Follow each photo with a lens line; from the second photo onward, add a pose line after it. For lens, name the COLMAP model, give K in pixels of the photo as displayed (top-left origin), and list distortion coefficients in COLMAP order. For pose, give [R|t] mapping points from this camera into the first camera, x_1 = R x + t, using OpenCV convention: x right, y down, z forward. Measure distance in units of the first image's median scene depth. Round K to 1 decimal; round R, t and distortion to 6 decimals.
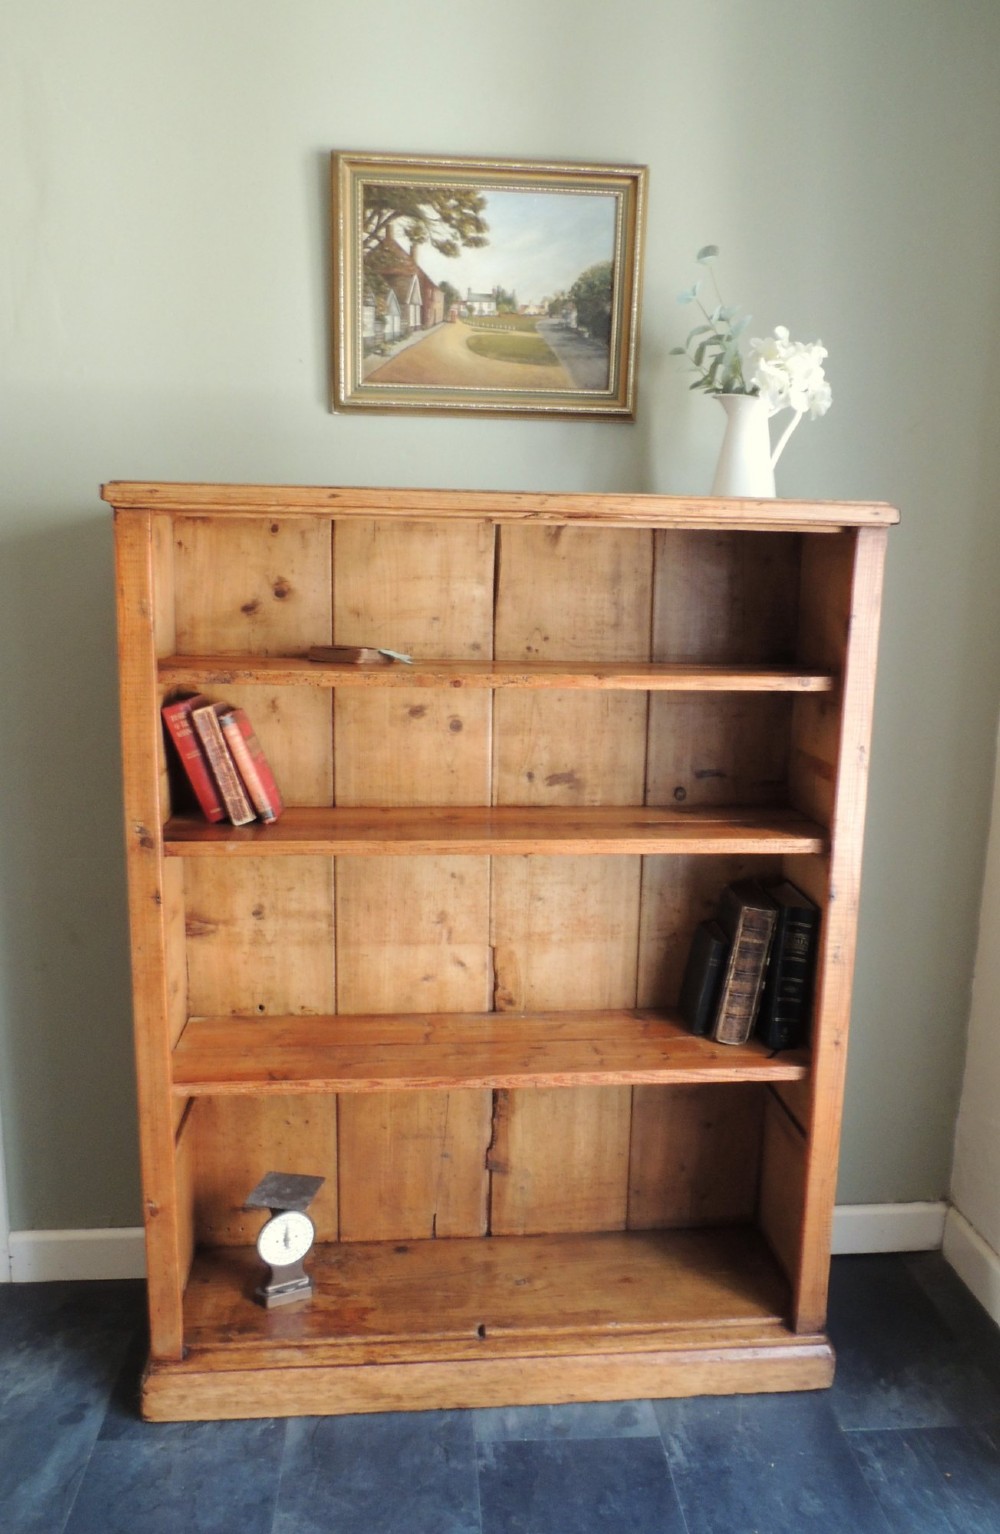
lens RADIAL K [[1088.6, 0, 497.7], [0, 1088.6, 763.3], [0, 0, 1]] dist [-0.019936, 0.000435]
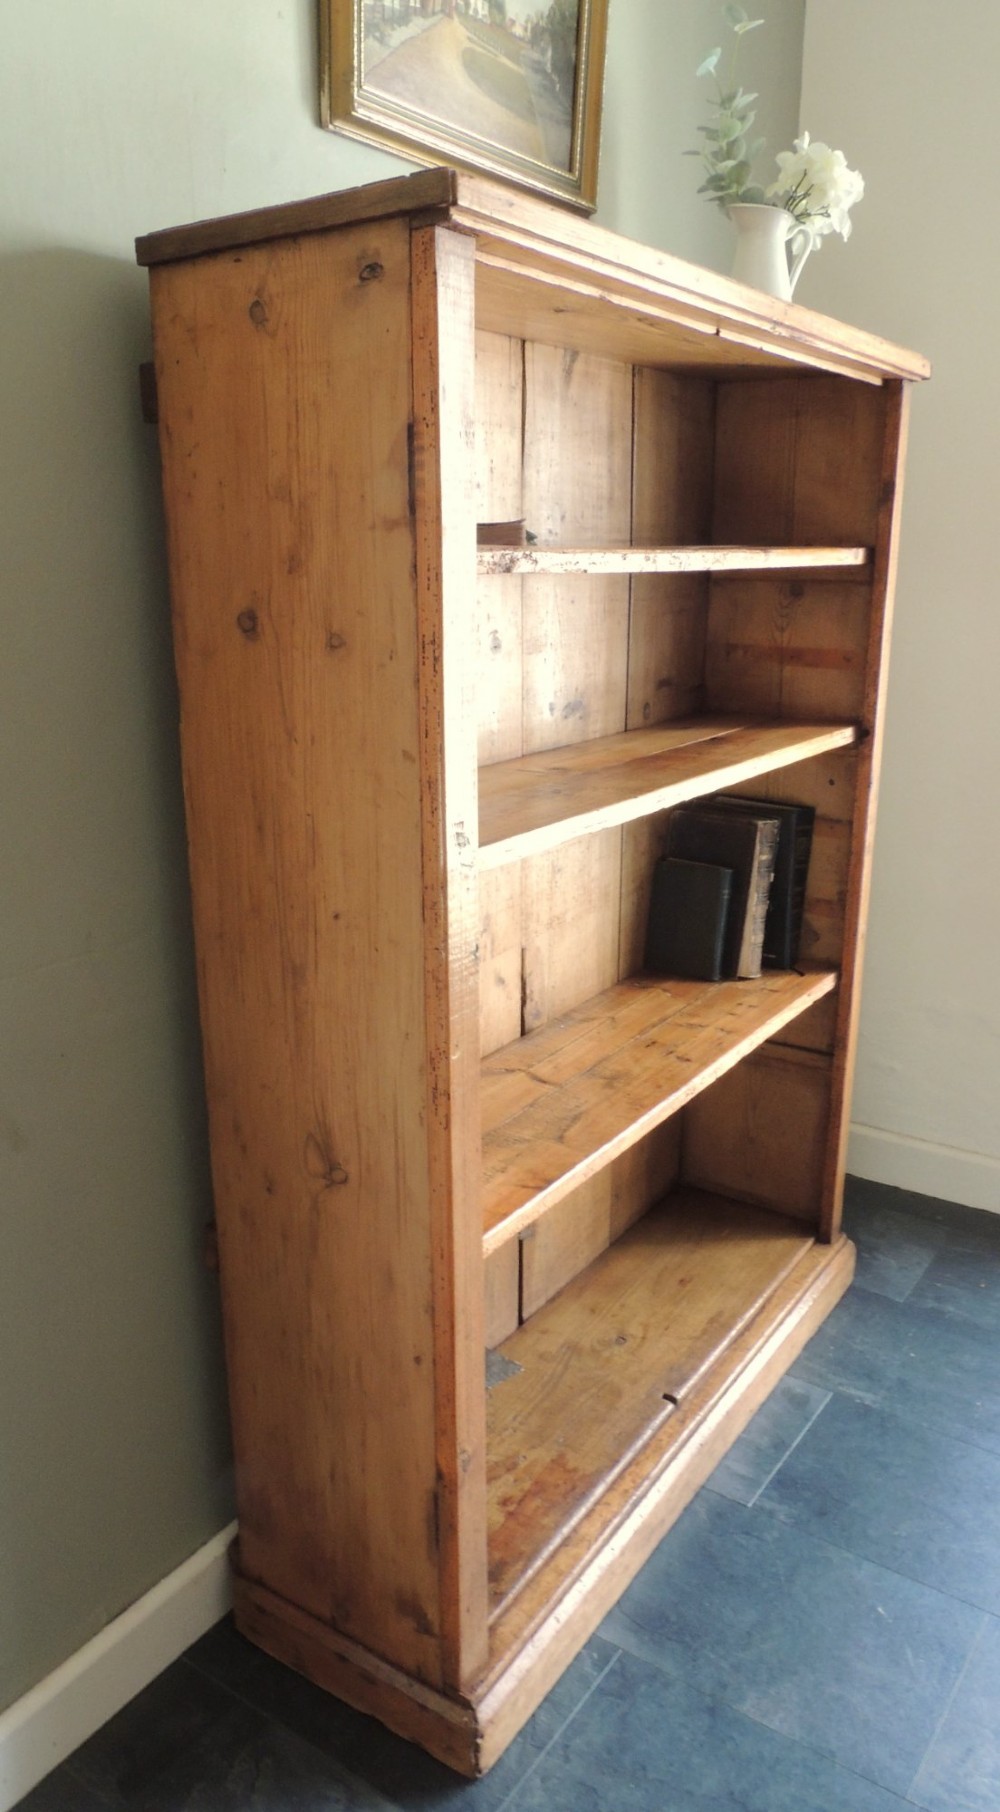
lens RADIAL K [[1305.5, 0, 491.5], [0, 1305.5, 911.8], [0, 0, 1]] dist [-0.013504, -0.006452]
pose [[0.629979, -0.227130, 0.742656, -0.726652], [0.142718, 0.973850, 0.176773, -0.017066], [-0.763386, -0.005373, 0.645920, 0.476413]]
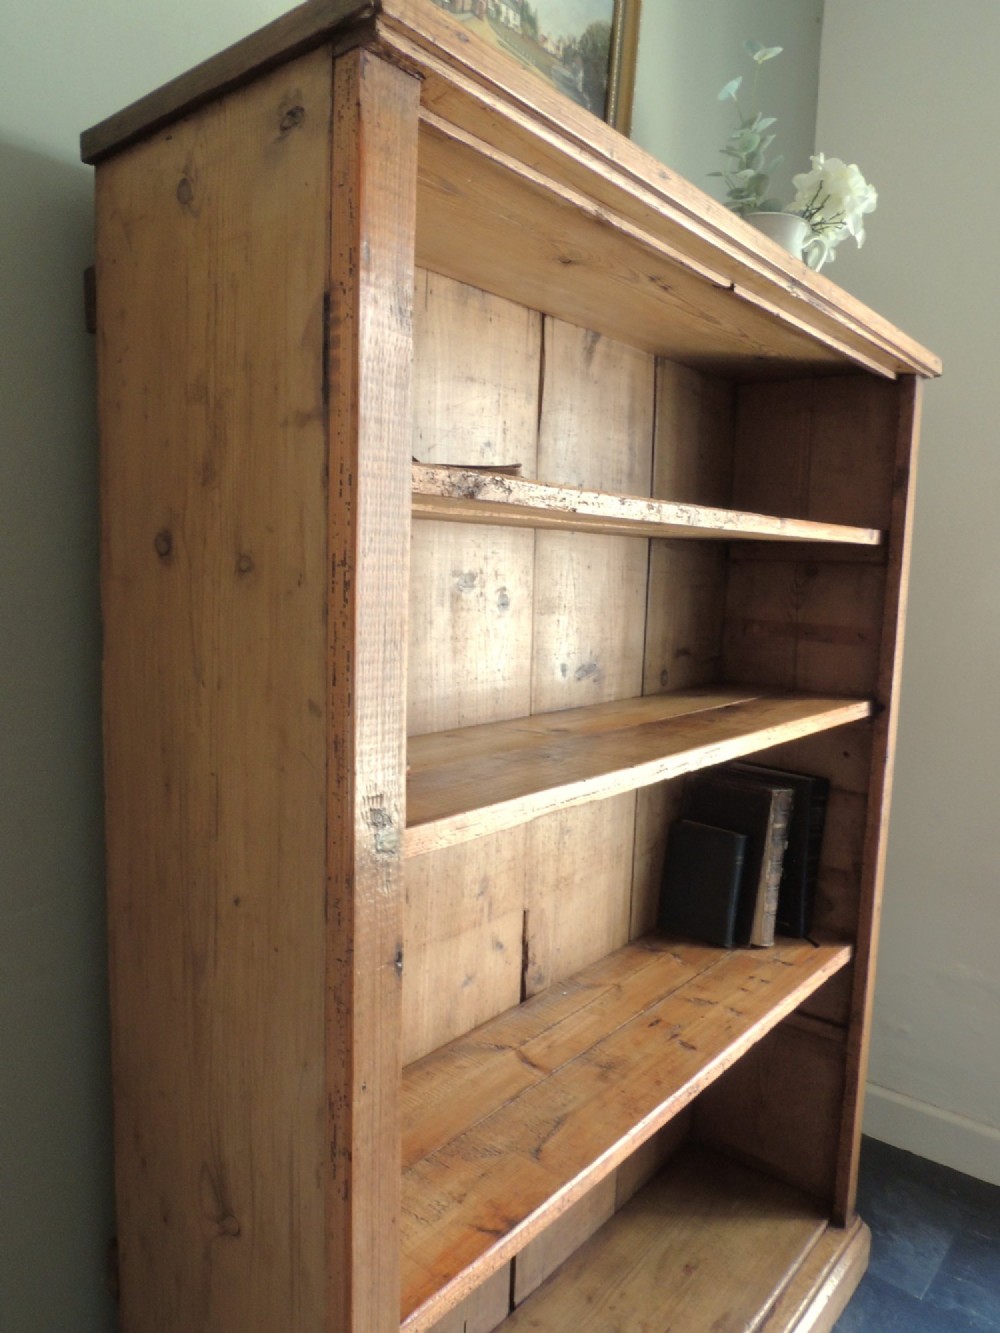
lens RADIAL K [[945.0, 0, 494.6], [0, 945.0, 665.8], [0, 0, 1]] dist [-0.014602, -0.005217]
pose [[0.700044, -0.072228, 0.710438, -0.490020], [0.102957, 0.994686, -0.000325, 0.005007], [-0.706639, 0.073372, 0.703760, 0.604158]]
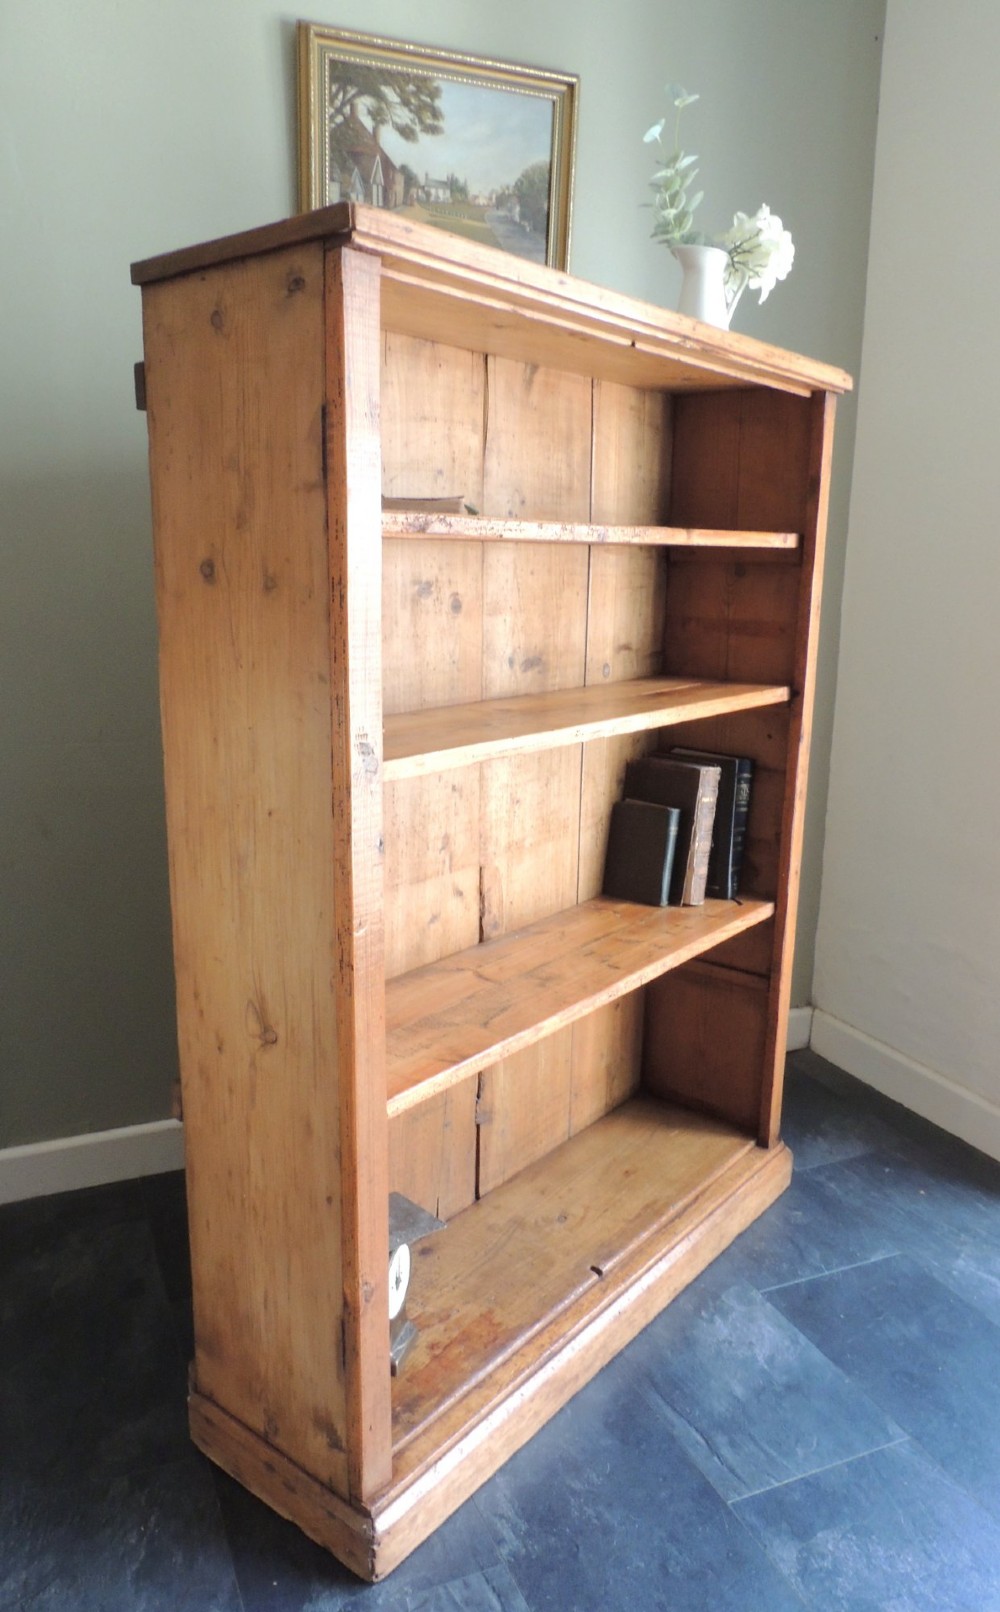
lens RADIAL K [[1142.4, 0, 476.9], [0, 1142.4, 799.1], [0, 0, 1]] dist [-0.015750, -0.004944]
pose [[0.697437, -0.156919, 0.699255, -0.682784], [0.120140, 0.987526, 0.101781, 0.025084], [-0.706504, 0.013022, 0.707590, 0.388757]]
